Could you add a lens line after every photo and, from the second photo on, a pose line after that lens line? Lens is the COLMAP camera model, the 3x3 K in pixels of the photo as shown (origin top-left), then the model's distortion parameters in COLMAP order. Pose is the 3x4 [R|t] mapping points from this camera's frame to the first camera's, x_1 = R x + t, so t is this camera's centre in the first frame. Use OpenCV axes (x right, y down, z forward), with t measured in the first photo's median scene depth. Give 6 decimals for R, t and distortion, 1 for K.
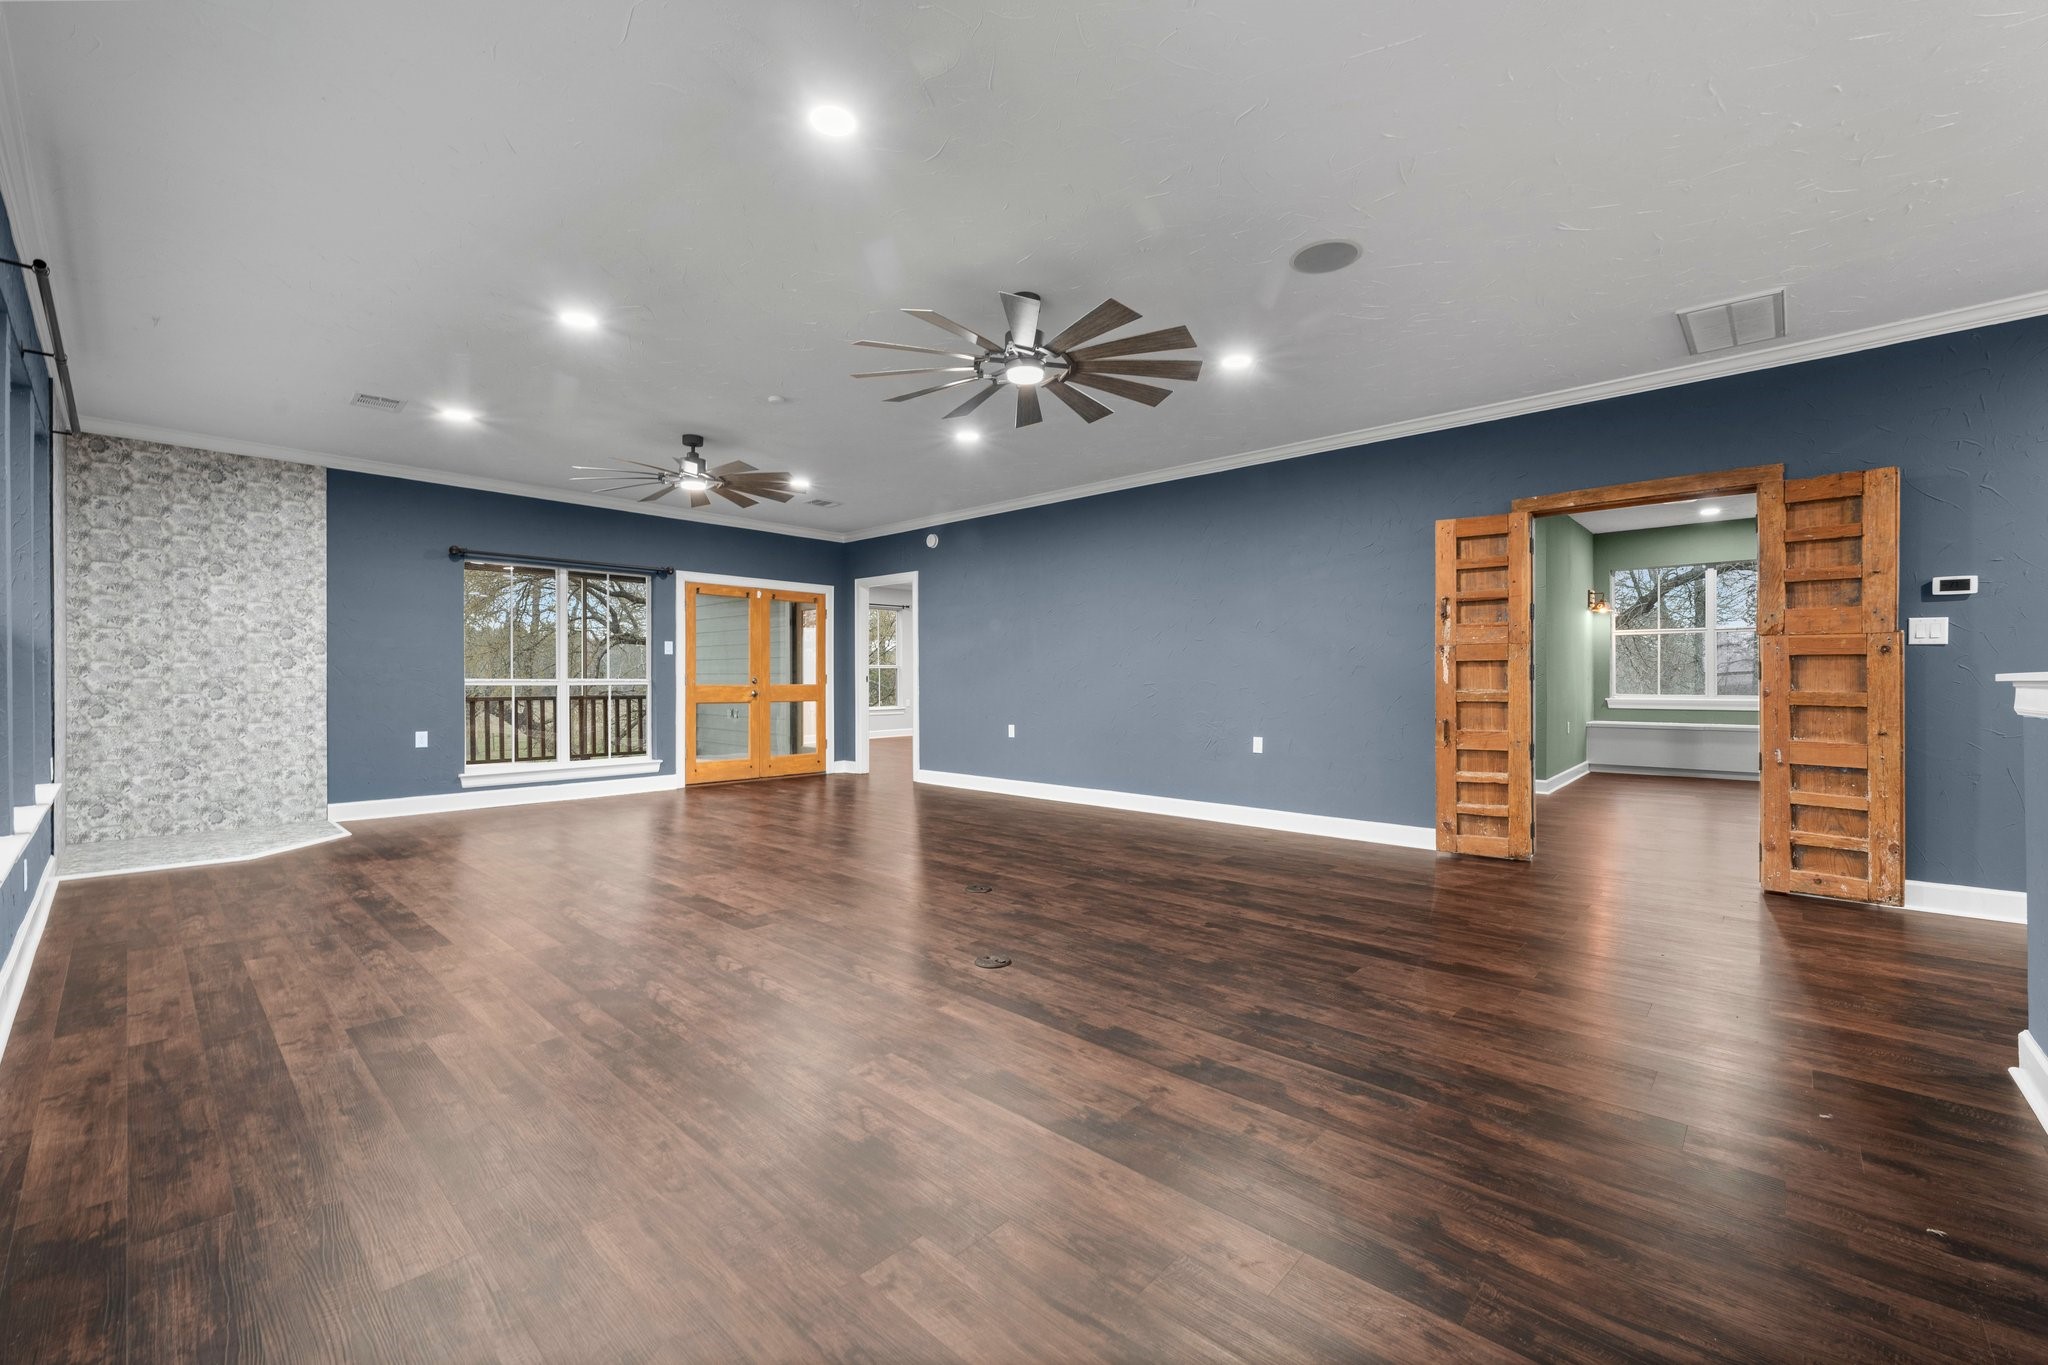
lens RADIAL K [[830.8, 0, 1018.4], [0, 830.8, 680.8], [0, 0, 1]] dist [-0.003168, -0.000284]
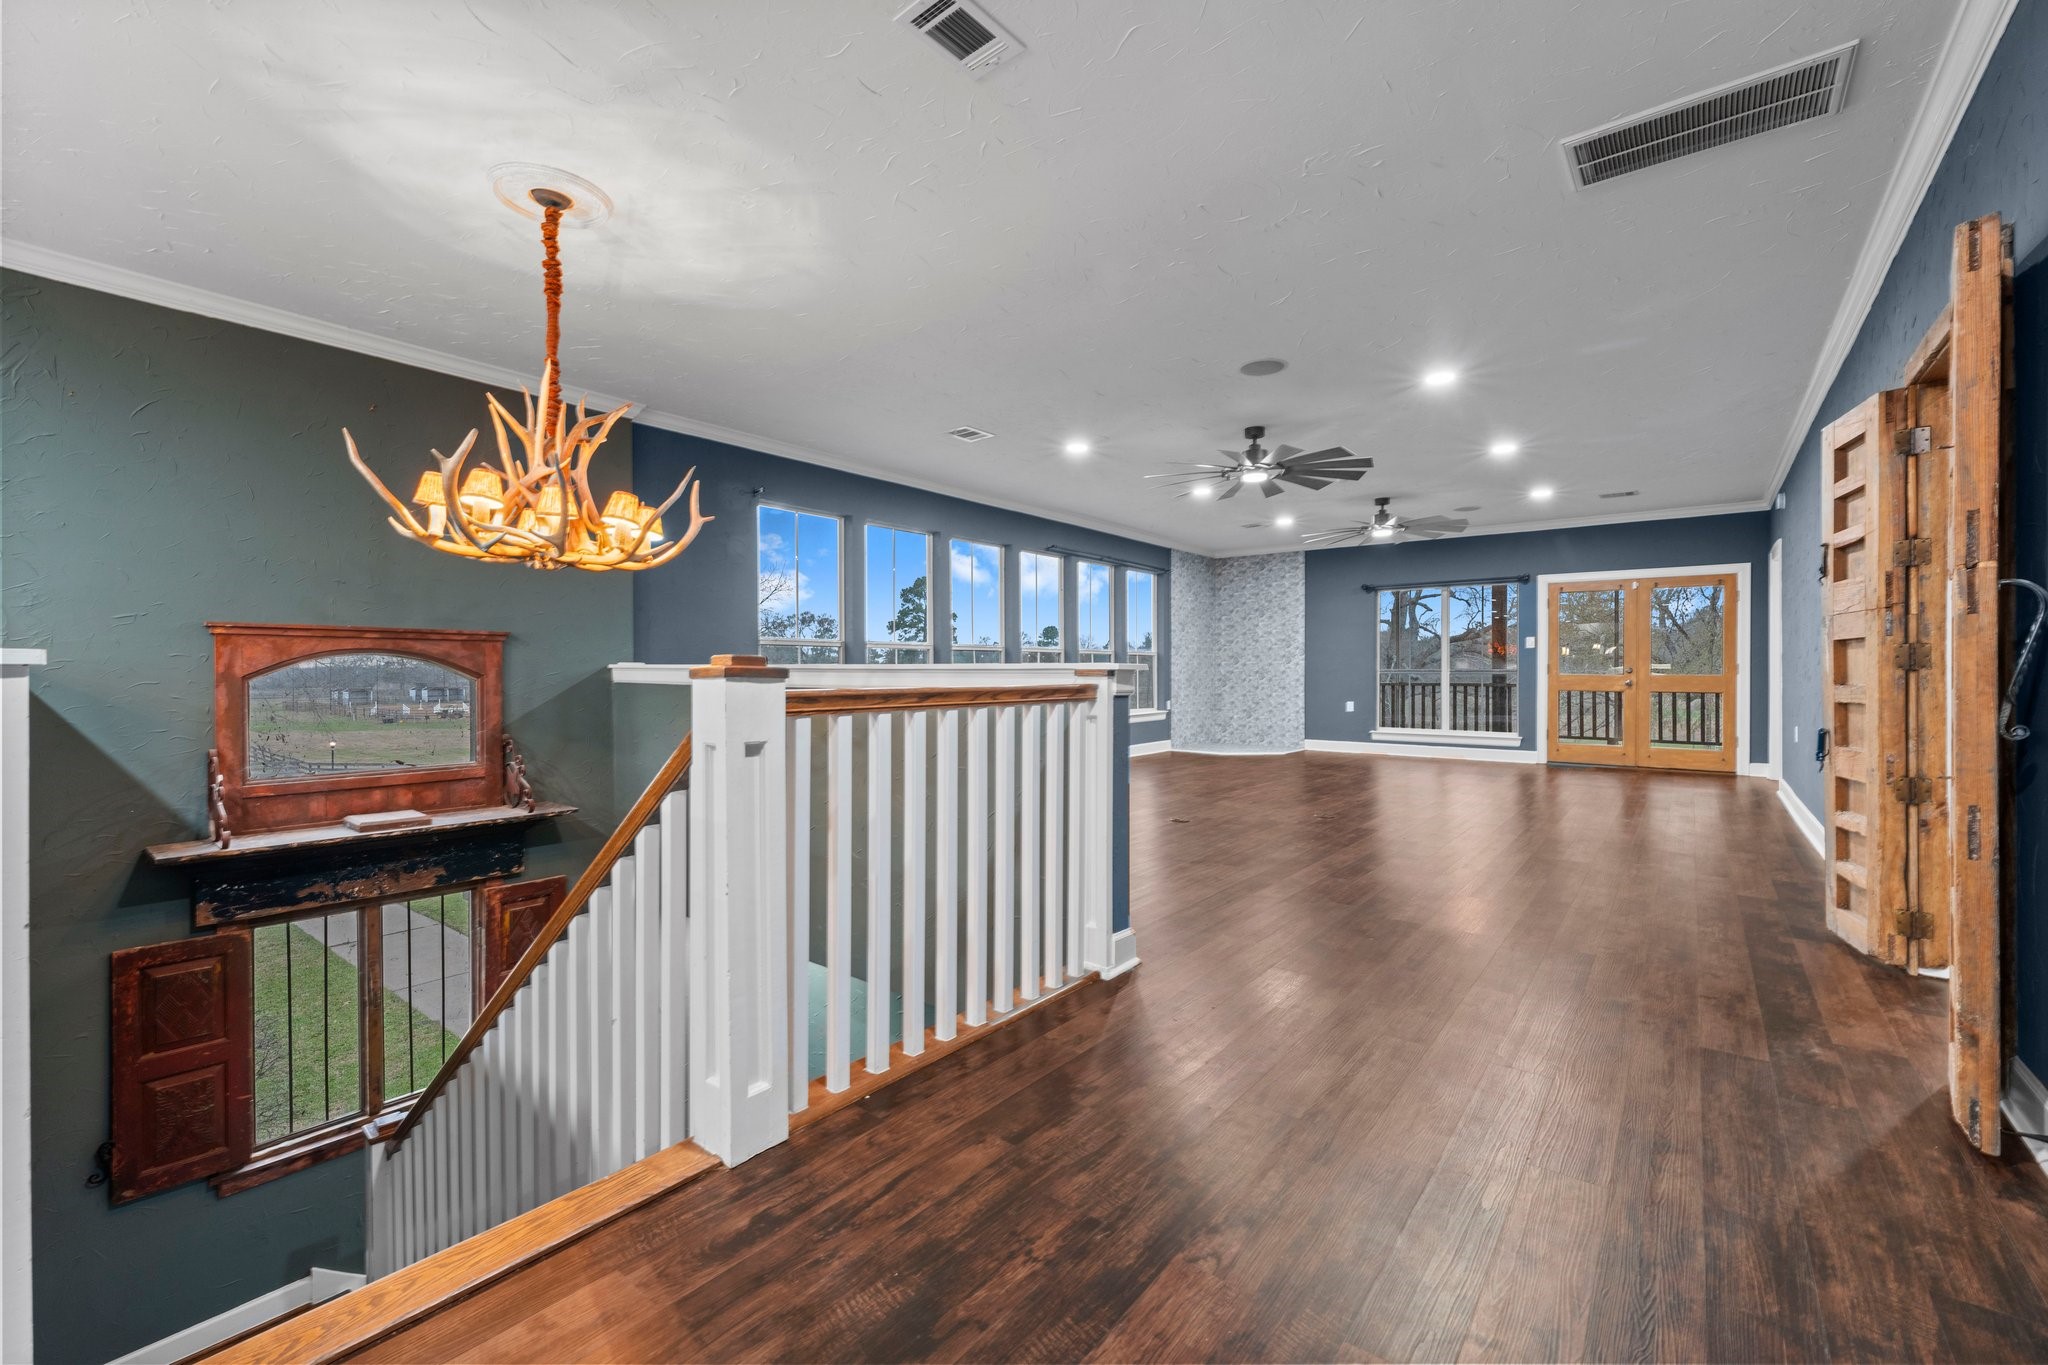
lens RADIAL K [[839.4, 0, 1024.0], [0, 839.4, 682.5], [0, 0, 1]] dist [-0.001657, -0.000010]
pose [[0.074905, 0.014904, -0.997079, 0.715450], [-0.000942, 0.999889, 0.014876, 0.000025], [0.997190, -0.000175, 0.074911, 0.201587]]
